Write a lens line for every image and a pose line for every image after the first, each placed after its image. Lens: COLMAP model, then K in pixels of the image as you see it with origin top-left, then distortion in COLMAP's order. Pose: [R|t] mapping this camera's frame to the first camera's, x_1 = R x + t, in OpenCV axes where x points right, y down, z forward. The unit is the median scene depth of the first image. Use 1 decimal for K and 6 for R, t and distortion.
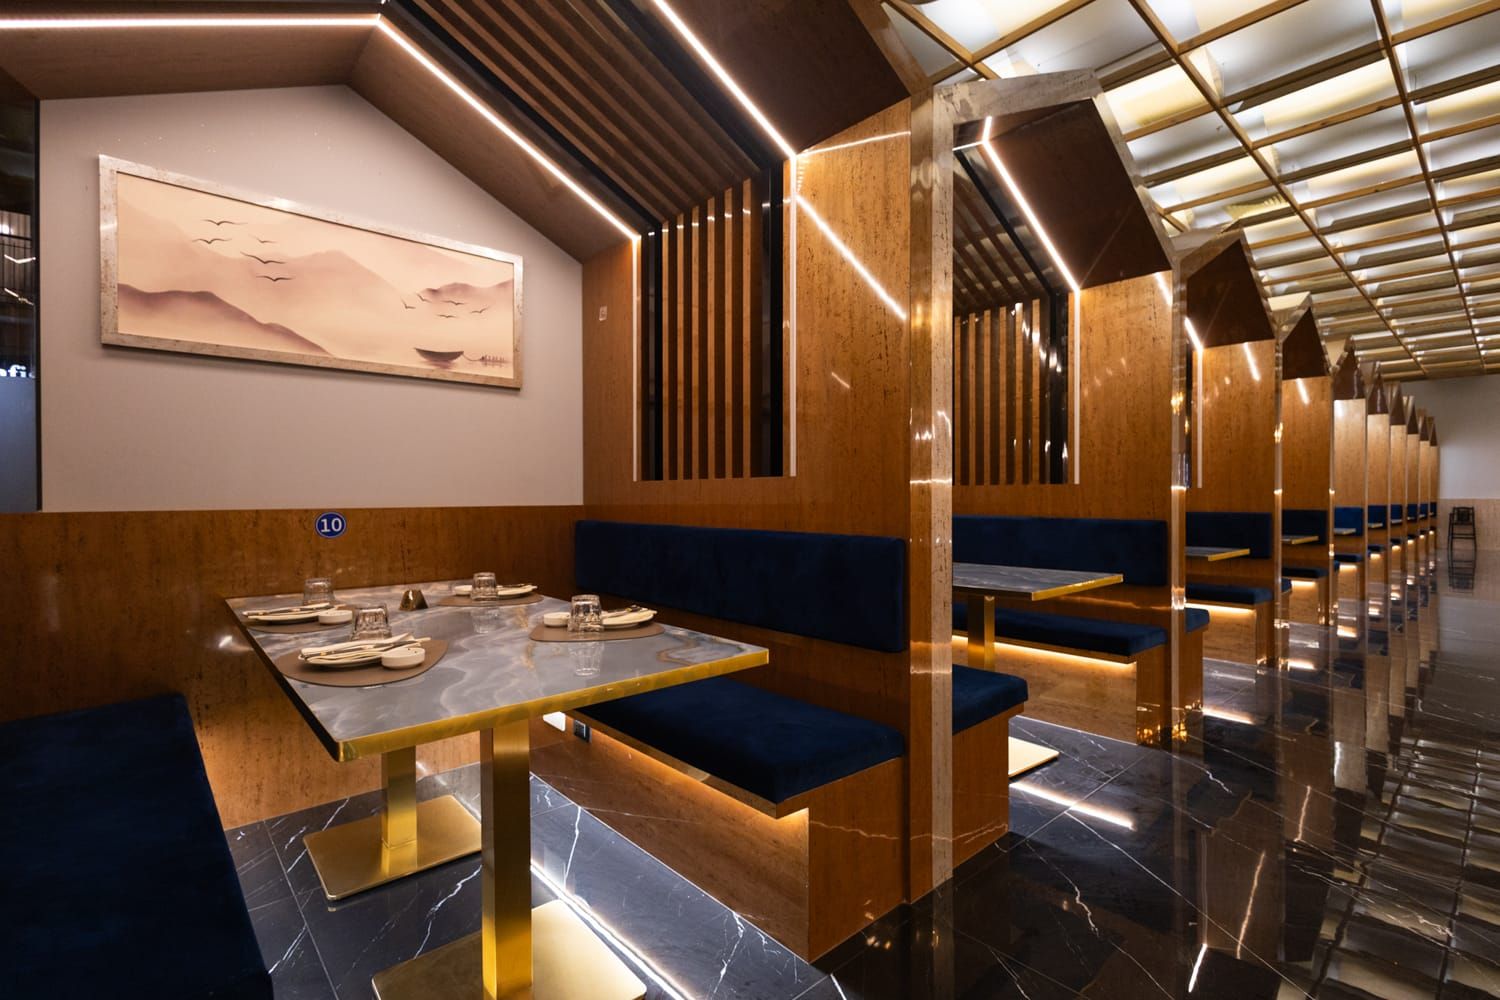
lens RADIAL K [[694.0, 0, 743.1], [0, 694.0, 497.9], [0, 0, 1]] dist [0.003541, -0.000646]
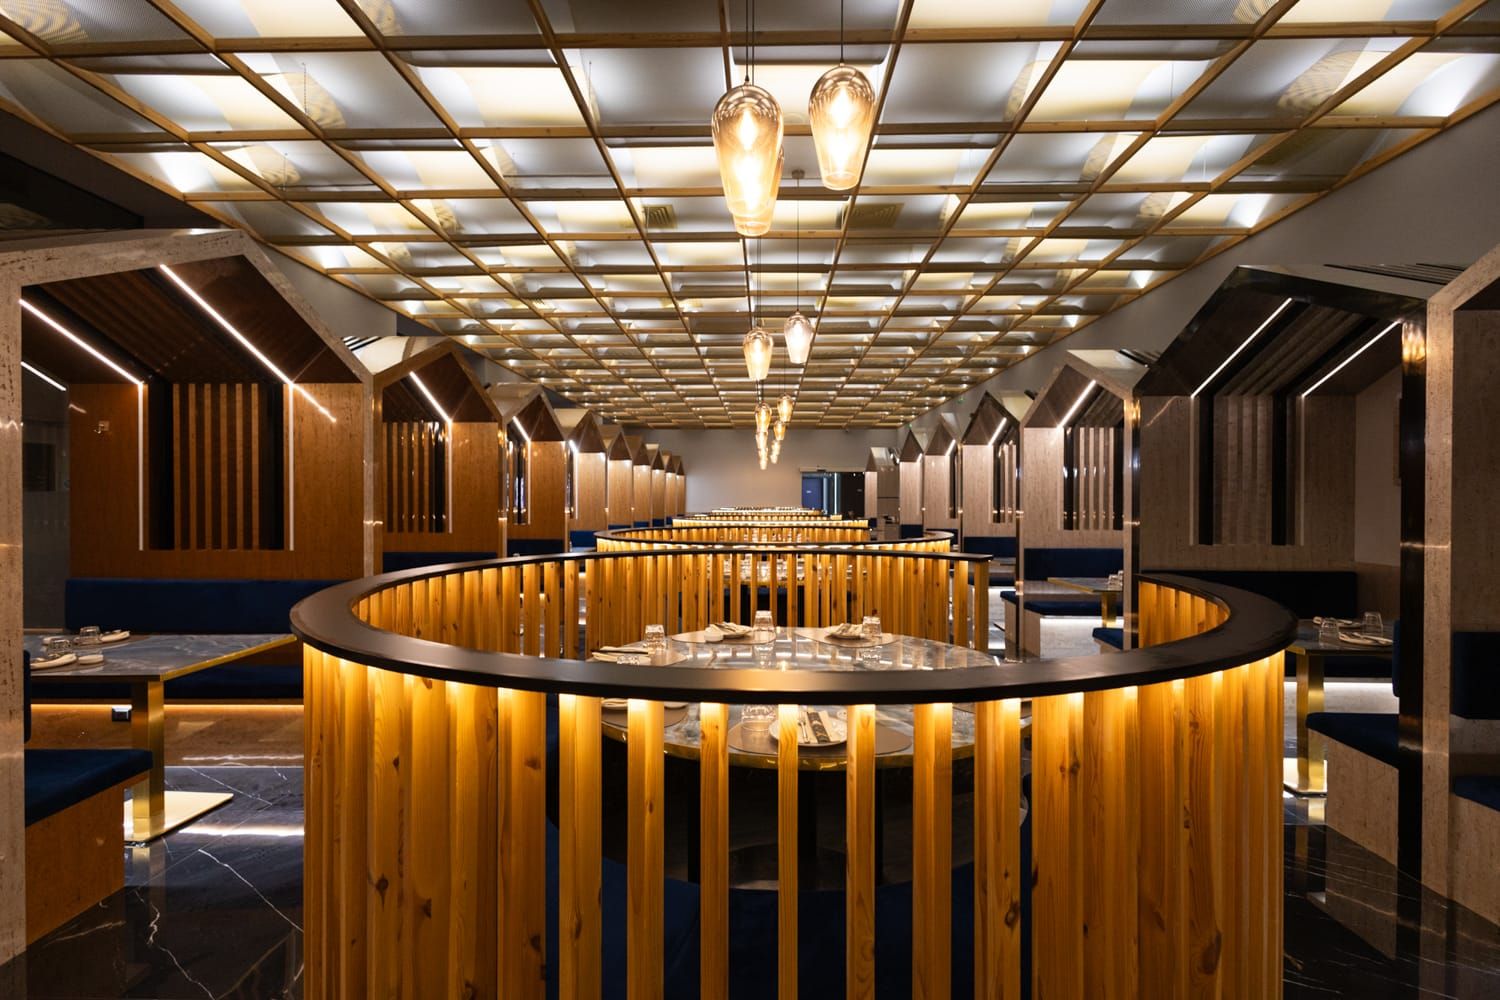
lens RADIAL K [[694.0, 0, 748.6], [0, 694.0, 501.4], [0, 0, 1]] dist [0.003541, -0.000646]
pose [[0.679220, -0.001732, 0.733933, 0.150604], [-0.001757, 0.999991, 0.003985, -0.109622], [-0.733933, -0.003996, 0.679211, -0.354207]]
